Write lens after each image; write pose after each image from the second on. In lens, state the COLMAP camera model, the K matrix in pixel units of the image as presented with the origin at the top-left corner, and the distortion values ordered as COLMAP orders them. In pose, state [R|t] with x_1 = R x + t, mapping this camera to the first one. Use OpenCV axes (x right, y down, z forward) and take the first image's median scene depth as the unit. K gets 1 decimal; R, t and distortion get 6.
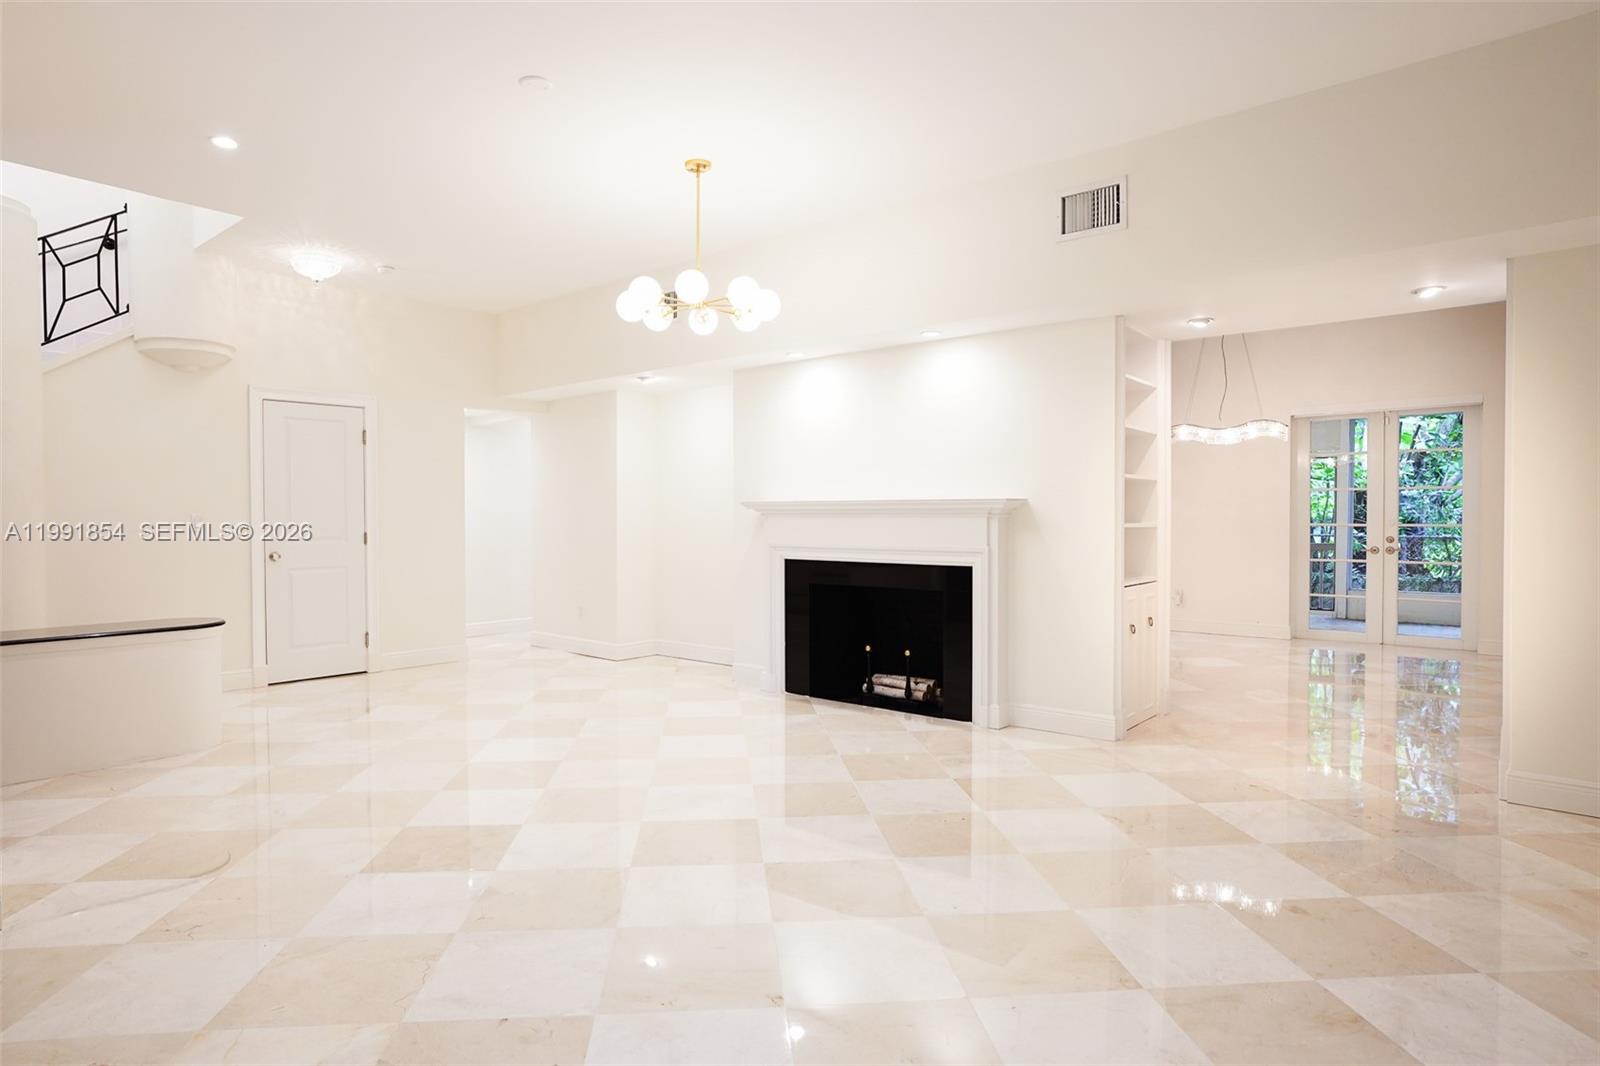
lens RADIAL K [[873.8, 0, 780.6], [0, 873.8, 534.0], [0, 0, 1]] dist [-0.058568, 0.041154]
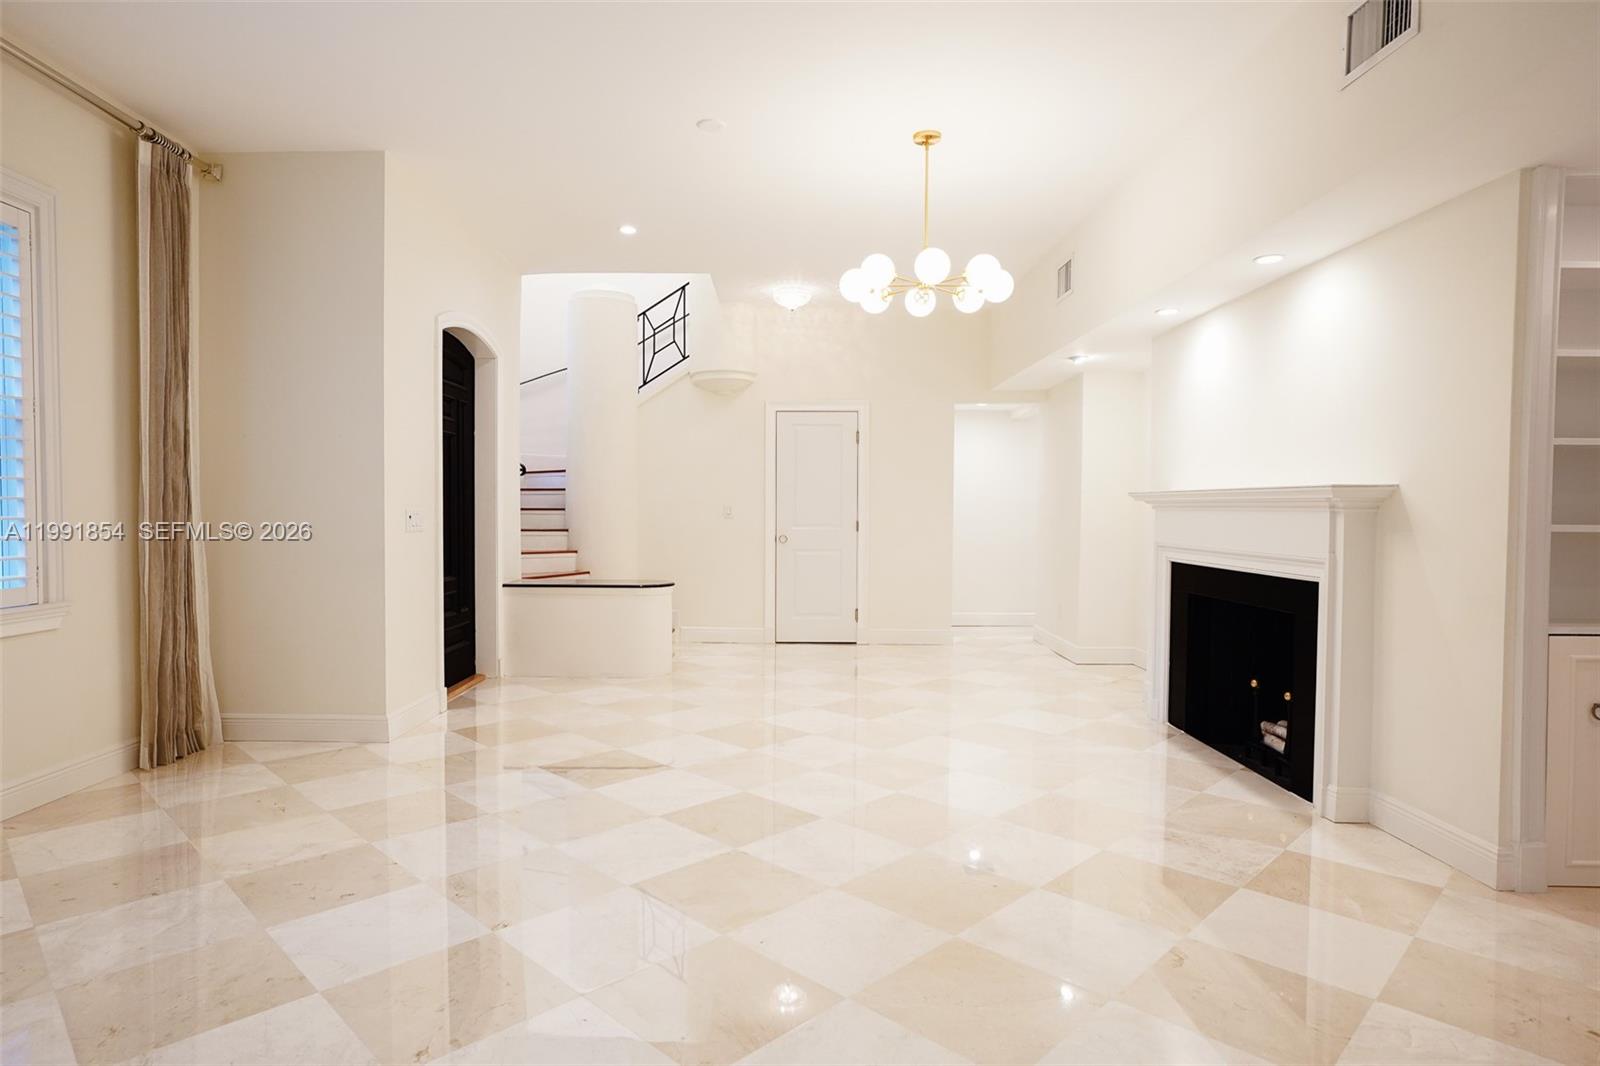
lens RADIAL K [[889.5, 0, 793.2], [0, 889.5, 535.3], [0, 0, 1]] dist [-0.051316, 0.036029]
pose [[0.658429, 0.029055, -0.752082, 0.432862], [-0.022788, 0.999566, 0.018665, -0.003469], [0.752298, 0.004848, 0.658805, 0.201907]]
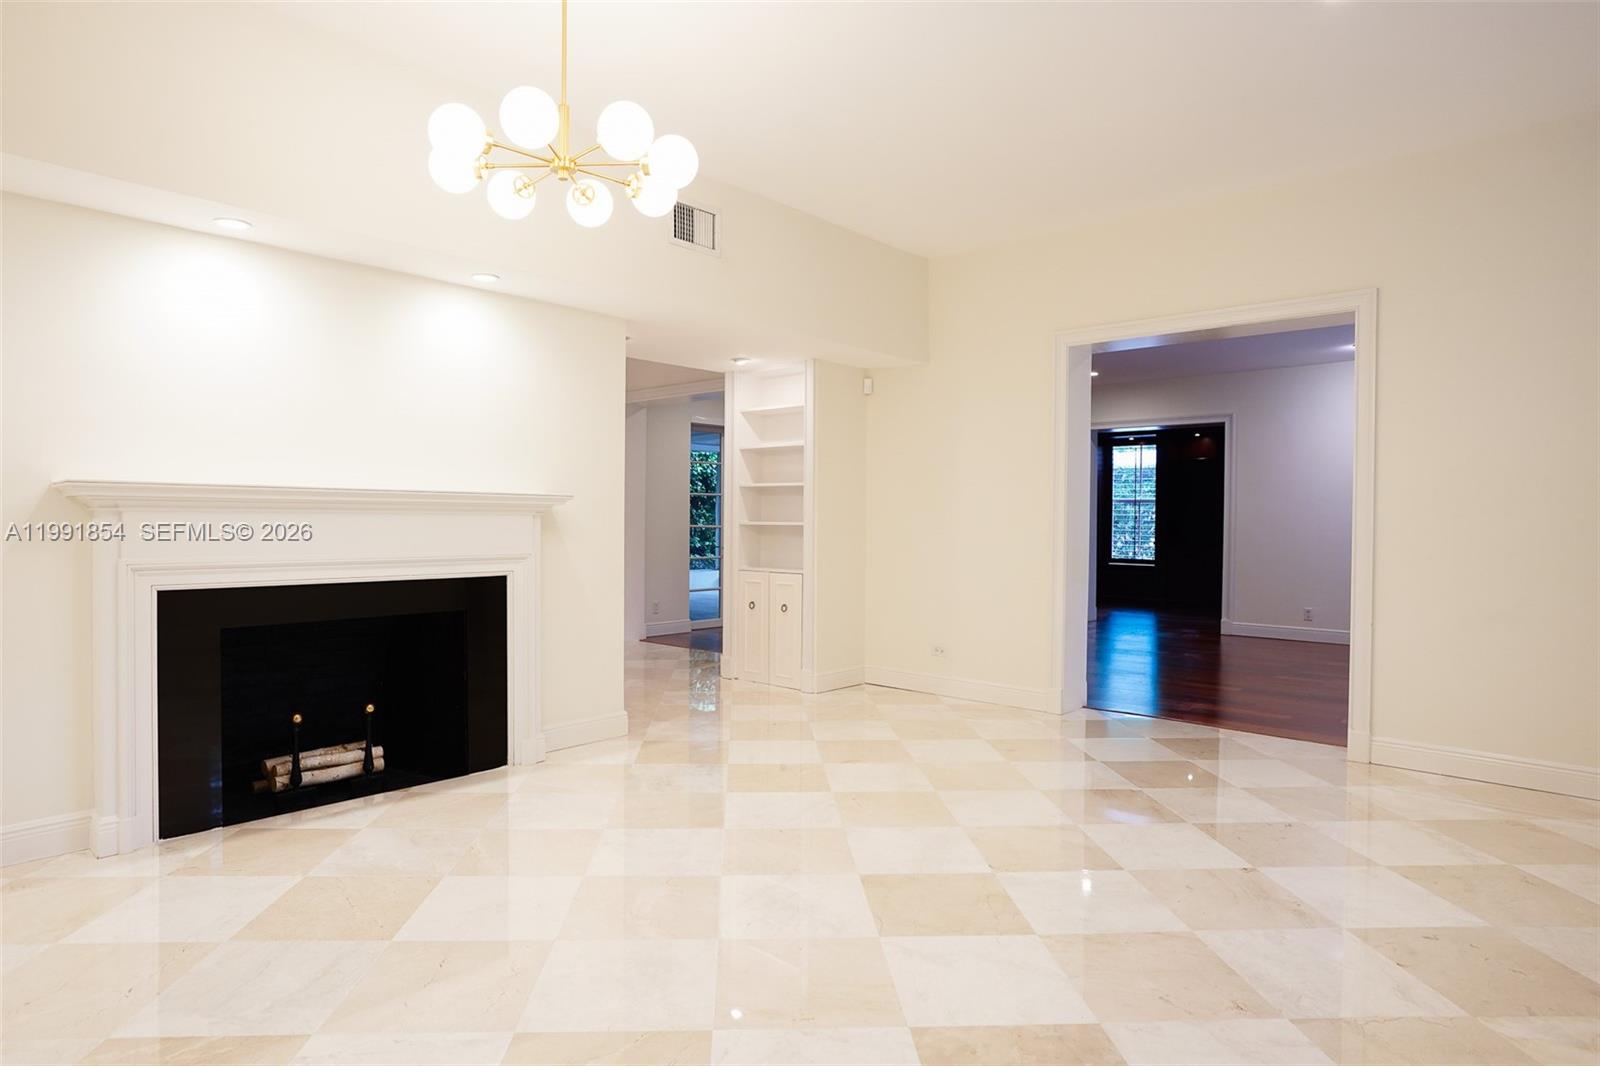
lens RADIAL K [[909.6, 0, 759.1], [0, 909.6, 531.6], [0, 0, 1]] dist [-0.066023, 0.041757]
pose [[0.055208, -0.017471, 0.998322, -0.566946], [0.013619, 0.999767, 0.016743, -0.013758], [-0.998382, 0.012672, 0.055433, 0.658492]]
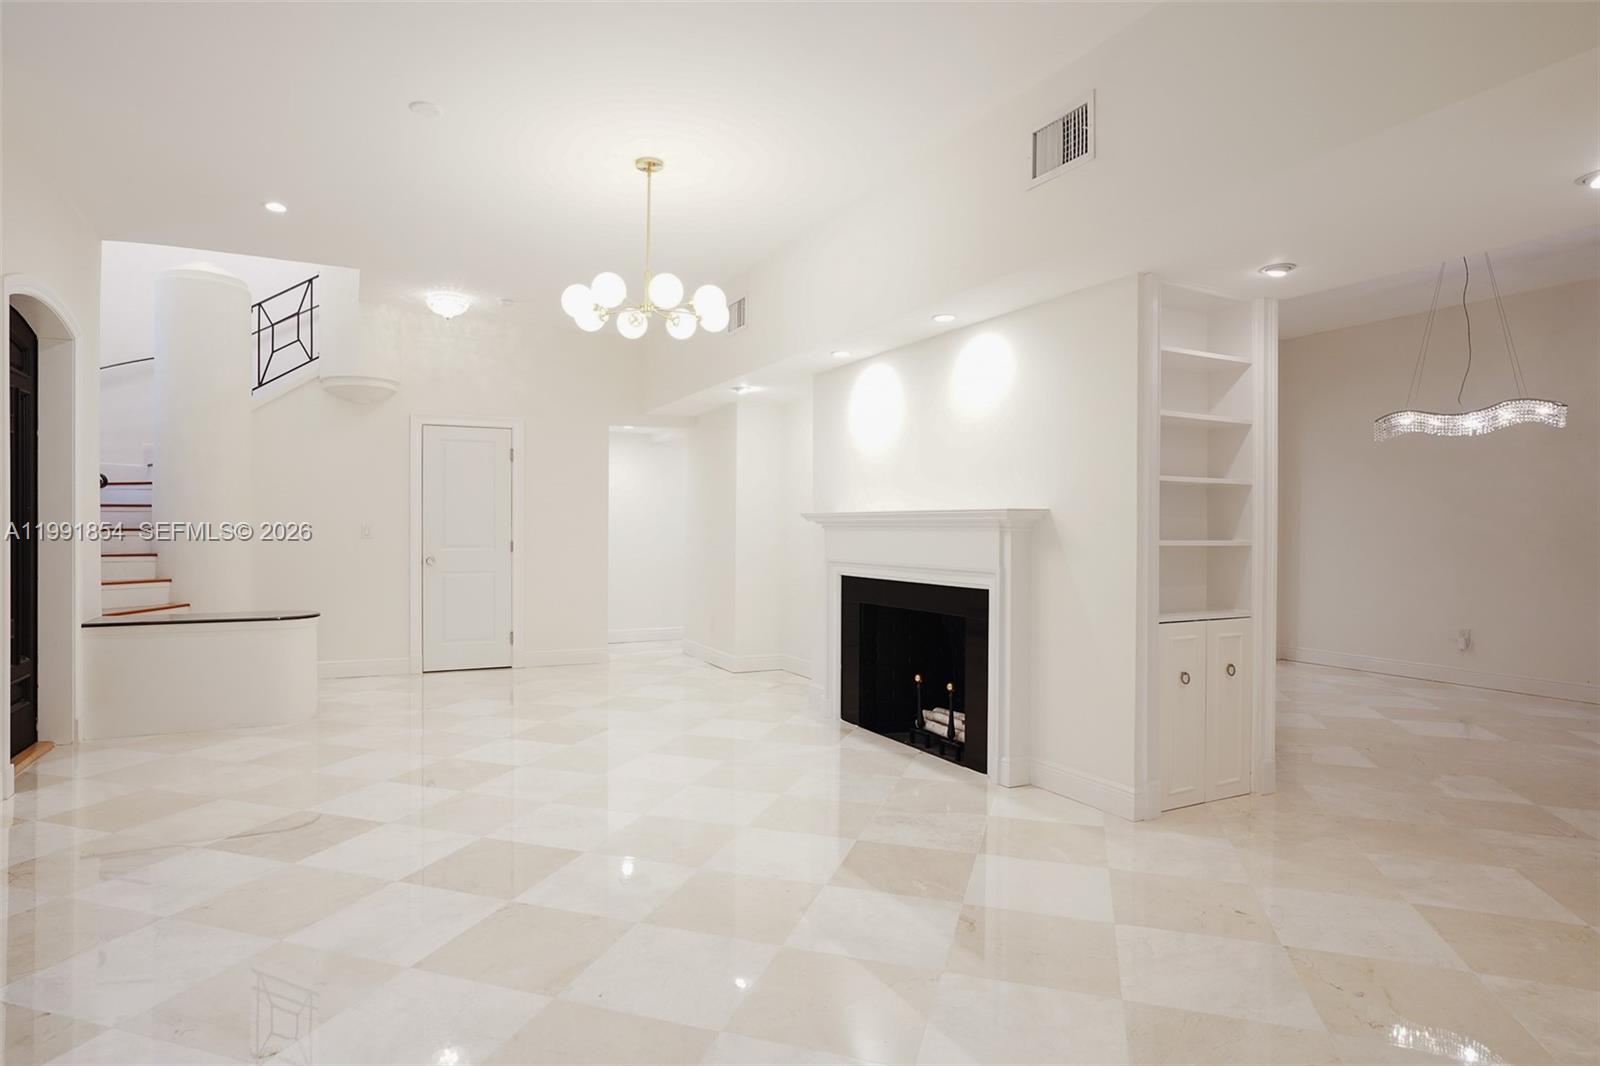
lens RADIAL K [[862.4, 0, 783.7], [0, 862.4, 534.6], [0, 0, 1]] dist [-0.056412, 0.041452]
pose [[0.924081, 0.008922, -0.382093, 0.325450], [-0.014629, 0.999821, -0.012033, -0.002520], [0.381917, 0.016709, 0.924046, 0.145018]]
